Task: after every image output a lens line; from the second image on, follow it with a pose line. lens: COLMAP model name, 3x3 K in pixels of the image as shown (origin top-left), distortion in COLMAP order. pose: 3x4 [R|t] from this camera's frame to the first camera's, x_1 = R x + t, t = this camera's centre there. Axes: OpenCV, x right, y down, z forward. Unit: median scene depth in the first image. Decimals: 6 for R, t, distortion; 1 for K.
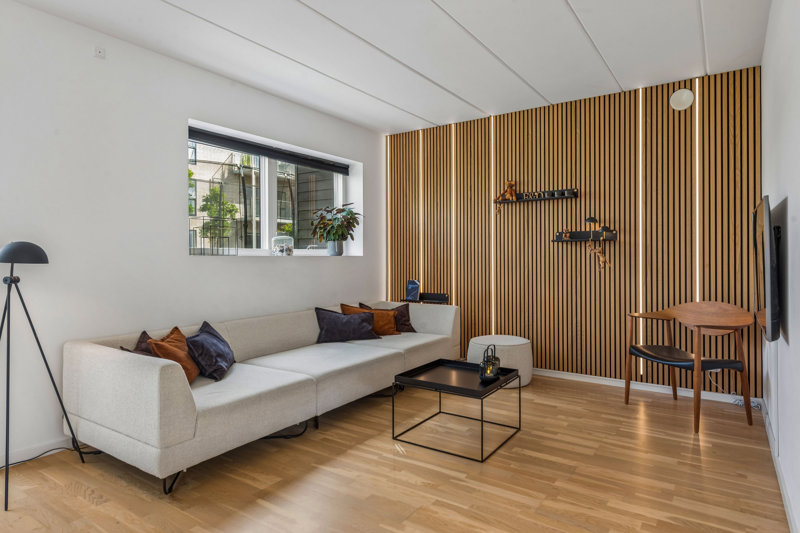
lens RADIAL K [[466.2, 0, 399.2], [0, 466.2, 257.7], [0, 0, 1]] dist [0.023499, -0.007387]
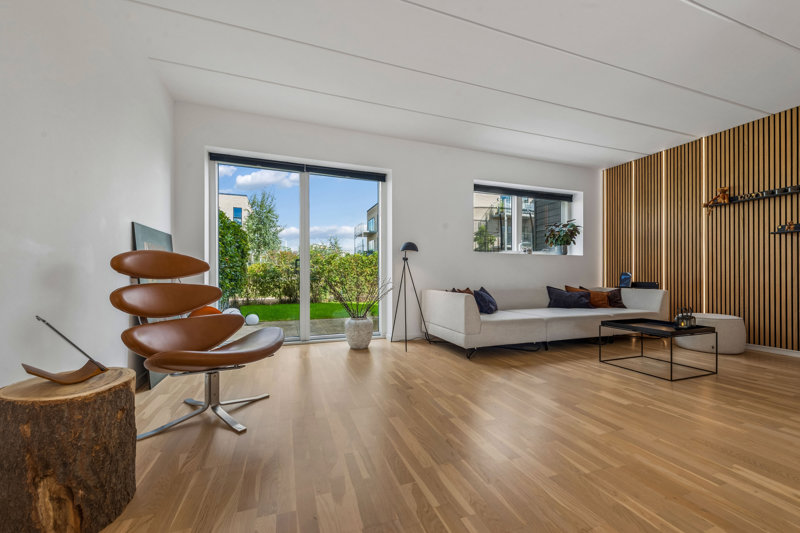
lens RADIAL K [[317.6, 0, 400.1], [0, 317.6, 273.8], [0, 0, 1]] dist [0.008400, -0.002084]
pose [[0.813364, 0.001762, -0.581752, 0.040715], [-0.005149, 0.999978, -0.004170, 0.068144], [0.581732, 0.006388, 0.813355, -0.159747]]
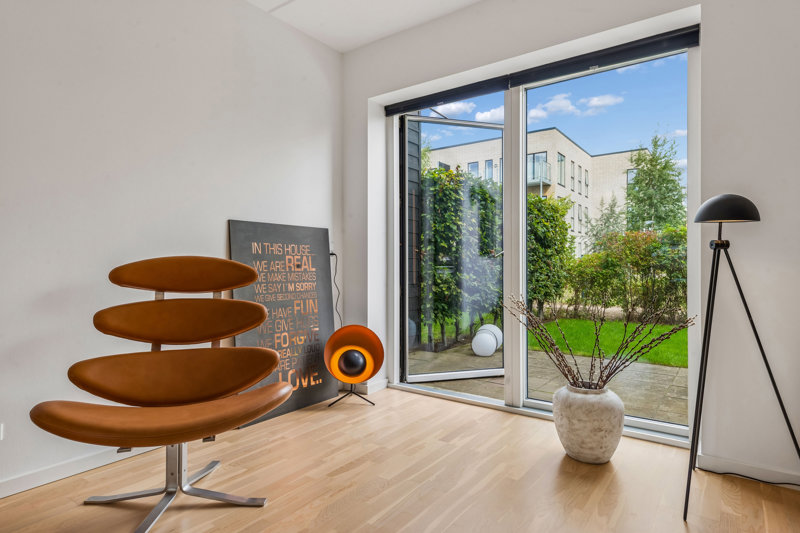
lens RADIAL K [[453.1, 0, 406.4], [0, 453.1, 264.5], [0, 0, 1]] dist [0.004633, 0.000897]
pose [[-0.035088, 0.000438, -0.999384, -0.011864], [-0.000421, 1.000000, 0.000453, 0.042964], [0.999384, 0.000437, -0.035088, 0.259453]]
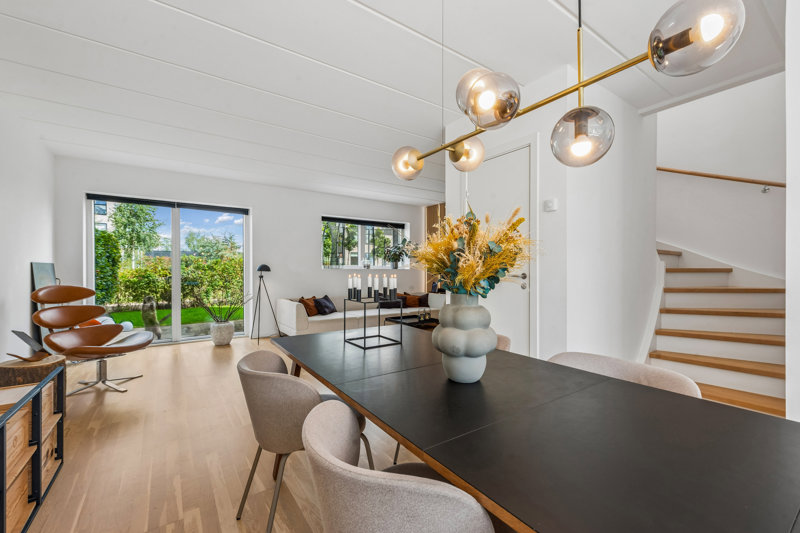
lens RADIAL K [[339.1, 0, 407.5], [0, 339.1, 269.4], [0, 0, 1]] dist [-0.003855, -0.000609]
pose [[0.938740, 0.003947, -0.344603, 0.467419], [-0.004434, 0.999990, -0.000625, -0.001958], [0.344597, 0.002115, 0.938748, -0.420169]]
